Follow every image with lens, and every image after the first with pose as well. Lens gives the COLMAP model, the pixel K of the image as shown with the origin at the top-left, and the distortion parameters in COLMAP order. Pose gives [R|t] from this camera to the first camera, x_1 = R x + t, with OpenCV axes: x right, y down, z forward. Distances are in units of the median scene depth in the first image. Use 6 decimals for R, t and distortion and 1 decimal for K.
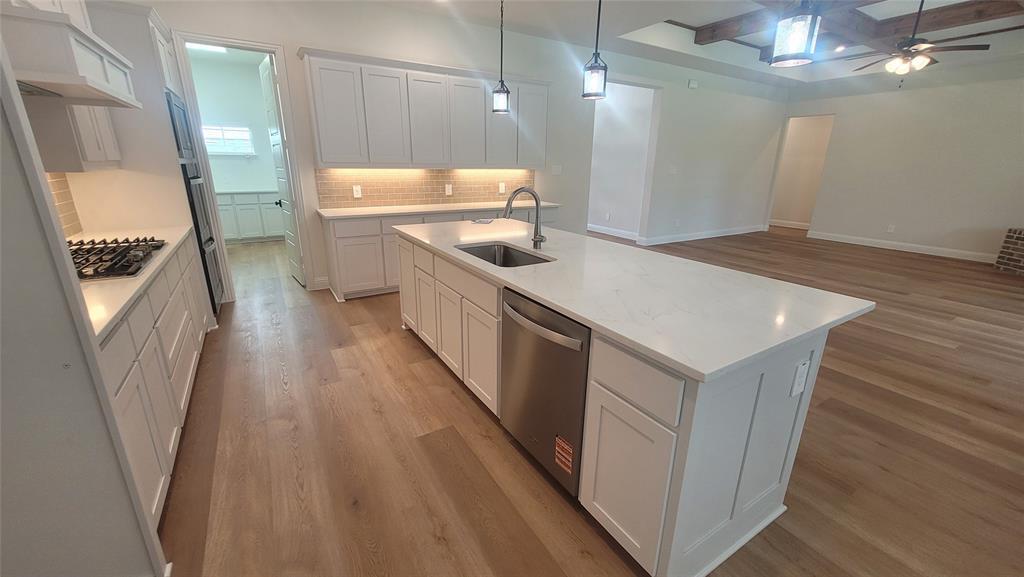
lens RADIAL K [[404.7, 0, 509.8], [0, 404.7, 285.2], [0, 0, 1]] dist [0.001600, -0.000210]
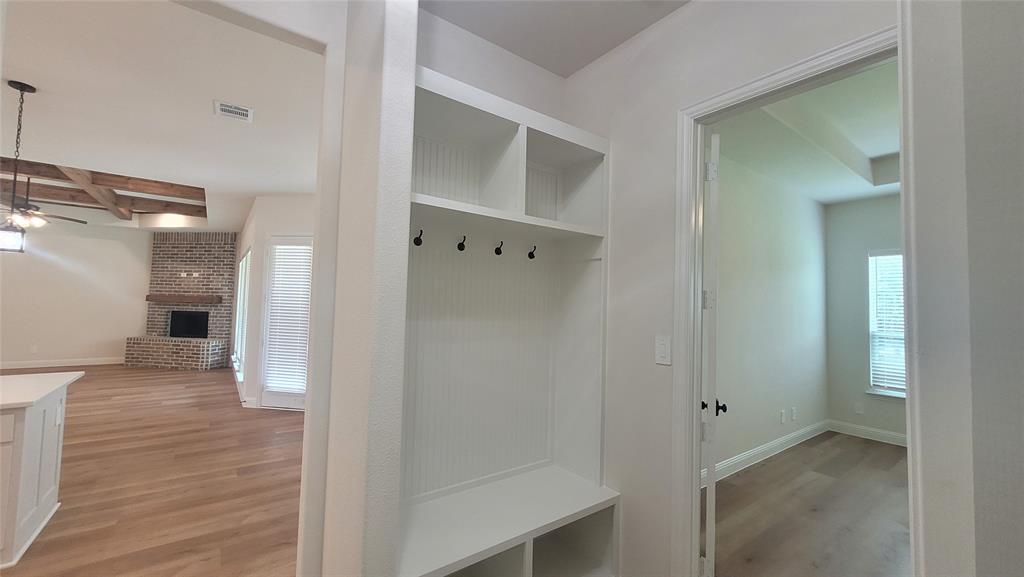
lens RADIAL K [[404.7, 0, 509.8], [0, 404.7, 285.2], [0, 0, 1]] dist [0.001600, -0.000210]
pose [[-0.077834, 0.029686, 0.996524, -0.473625], [0.264231, 0.964425, -0.008092, 0.077226], [-0.961314, 0.262683, -0.082909, -0.359055]]
